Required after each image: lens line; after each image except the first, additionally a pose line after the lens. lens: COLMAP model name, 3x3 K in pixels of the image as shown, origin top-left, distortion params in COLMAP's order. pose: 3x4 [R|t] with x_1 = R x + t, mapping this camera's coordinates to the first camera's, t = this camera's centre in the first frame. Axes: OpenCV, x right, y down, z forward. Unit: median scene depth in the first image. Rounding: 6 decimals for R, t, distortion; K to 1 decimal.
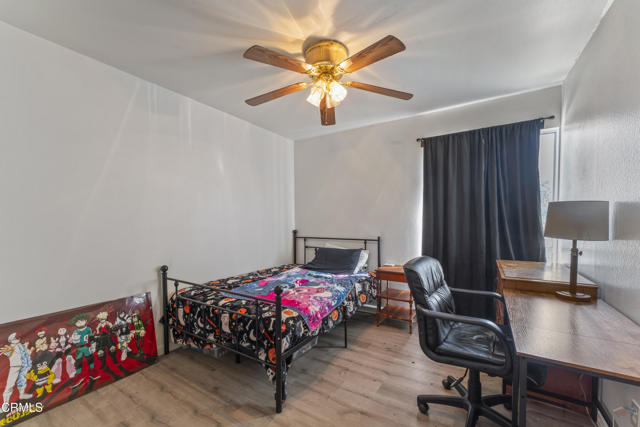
lens RADIAL K [[258.3, 0, 317.1], [0, 258.3, 225.5], [0, 0, 1]] dist [0.000087, 0.000013]
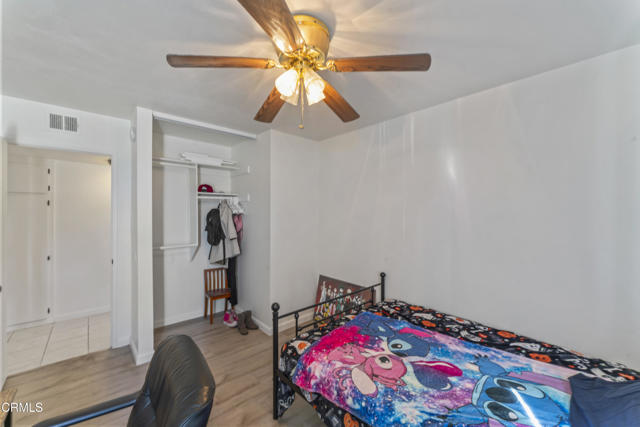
lens RADIAL K [[252.7, 0, 320.0], [0, 252.7, 213.5], [0, 0, 1]] dist [-0.001551, -0.000145]
pose [[-0.254114, 0.009637, -0.967126, 0.587795], [-0.022506, 0.999621, 0.015875, -0.125021], [0.966912, 0.025800, -0.253801, 0.992861]]
